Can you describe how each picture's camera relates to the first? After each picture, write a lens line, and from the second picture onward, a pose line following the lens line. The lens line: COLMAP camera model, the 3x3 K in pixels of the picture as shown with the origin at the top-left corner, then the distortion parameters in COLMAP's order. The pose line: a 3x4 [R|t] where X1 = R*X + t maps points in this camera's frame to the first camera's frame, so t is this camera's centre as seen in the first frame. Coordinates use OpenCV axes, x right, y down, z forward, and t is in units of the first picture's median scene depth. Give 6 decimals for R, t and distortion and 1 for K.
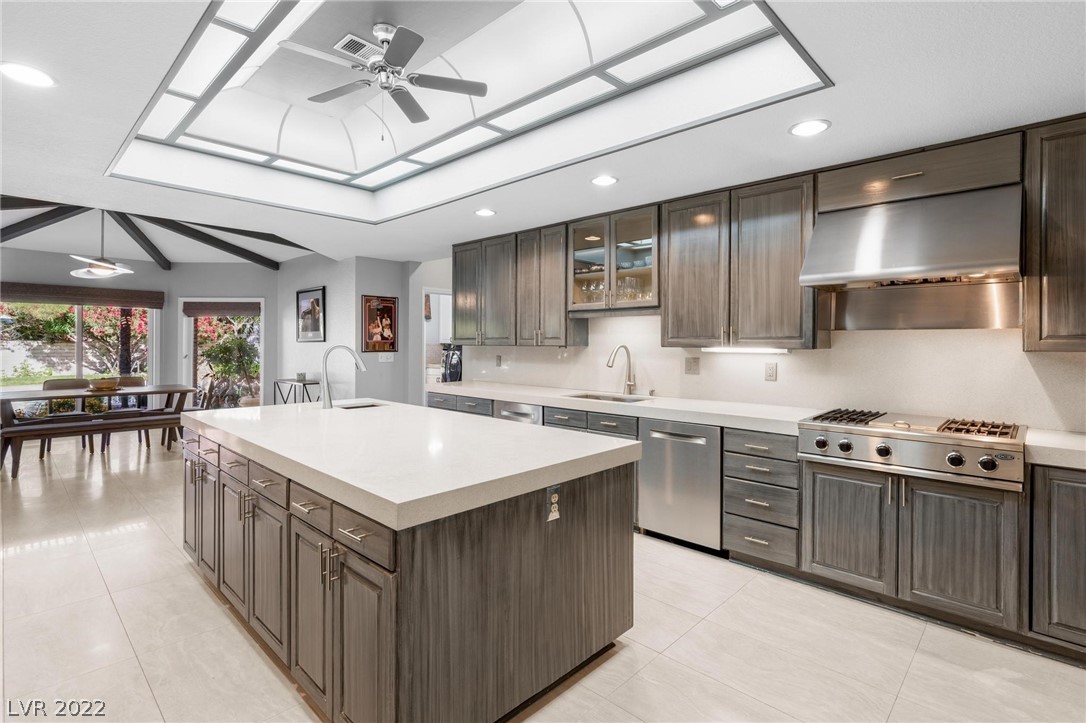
lens RADIAL K [[528.6, 0, 538.5], [0, 528.6, 347.8], [0, 0, 1]] dist [-0.003007, 0.000168]
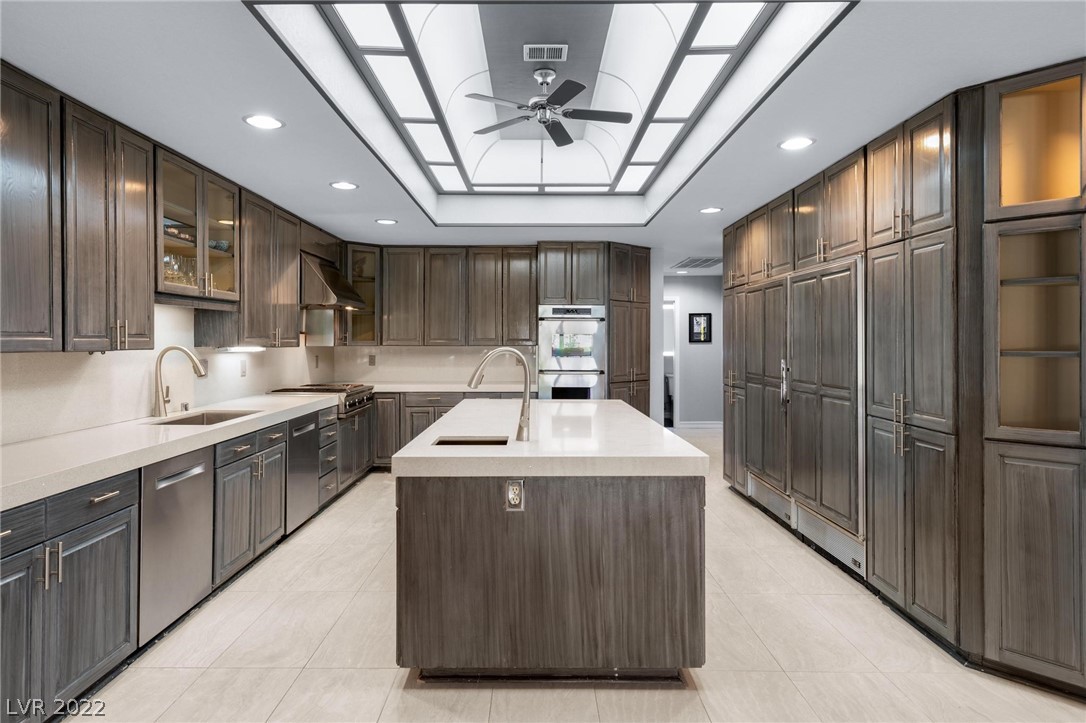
lens RADIAL K [[629.4, 0, 541.4], [0, 629.4, 350.9], [0, 0, 1]] dist [0.004493, 0.003817]
pose [[-0.704488, -0.017731, 0.709495, -0.801300], [0.000600, 0.999673, 0.025578, -0.020325], [-0.709716, 0.018445, -0.704246, 1.251093]]
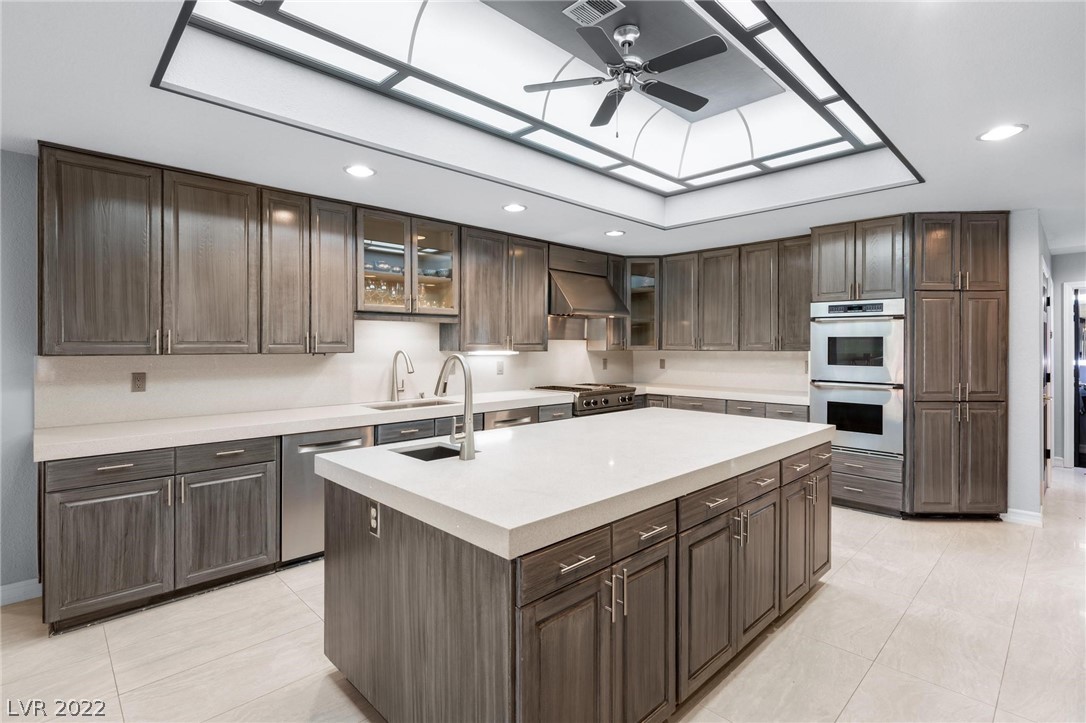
lens RADIAL K [[523.6, 0, 536.2], [0, 523.6, 352.4], [0, 0, 1]] dist [-0.011231, 0.000005]
pose [[0.030055, -0.018619, 0.999375, -0.801590], [0.010312, 0.999779, 0.018317, -0.016354], [-0.999495, 0.009755, 0.030240, 0.721608]]
